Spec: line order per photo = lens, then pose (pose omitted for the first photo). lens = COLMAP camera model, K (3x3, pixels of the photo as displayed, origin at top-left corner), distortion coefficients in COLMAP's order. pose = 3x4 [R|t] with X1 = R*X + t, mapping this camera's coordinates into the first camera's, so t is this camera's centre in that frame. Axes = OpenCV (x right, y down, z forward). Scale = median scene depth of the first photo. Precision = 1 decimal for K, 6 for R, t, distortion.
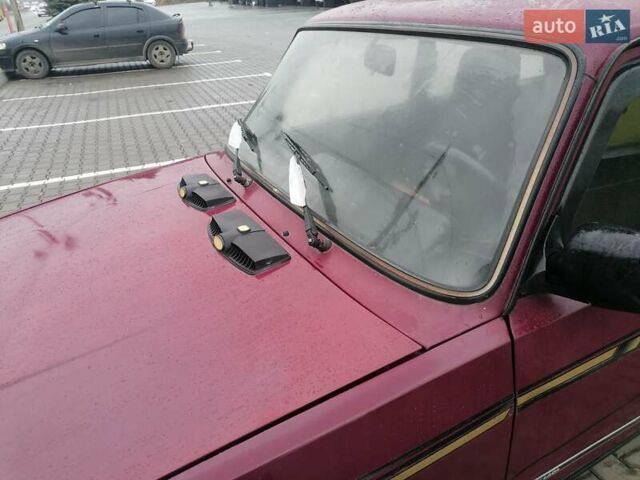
lens RADIAL K [[473.8, 0, 320.0], [0, 473.8, 240.0], [0, 0, 1]] dist [0.032685, -0.004566]
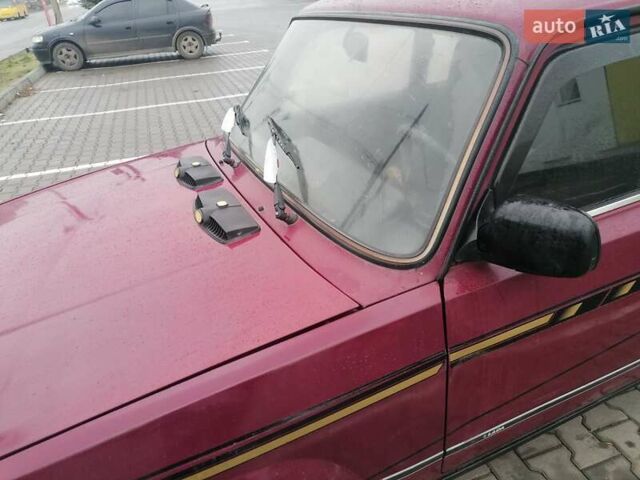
lens RADIAL K [[473.8, 0, 320.0], [0, 473.8, 240.0], [0, 0, 1]] dist [0.032685, -0.004566]
pose [[0.998000, 0.012253, -0.062011, 0.111232], [-0.010996, 0.999728, 0.020558, 0.028907], [0.062246, -0.019835, 0.997864, -0.069249]]
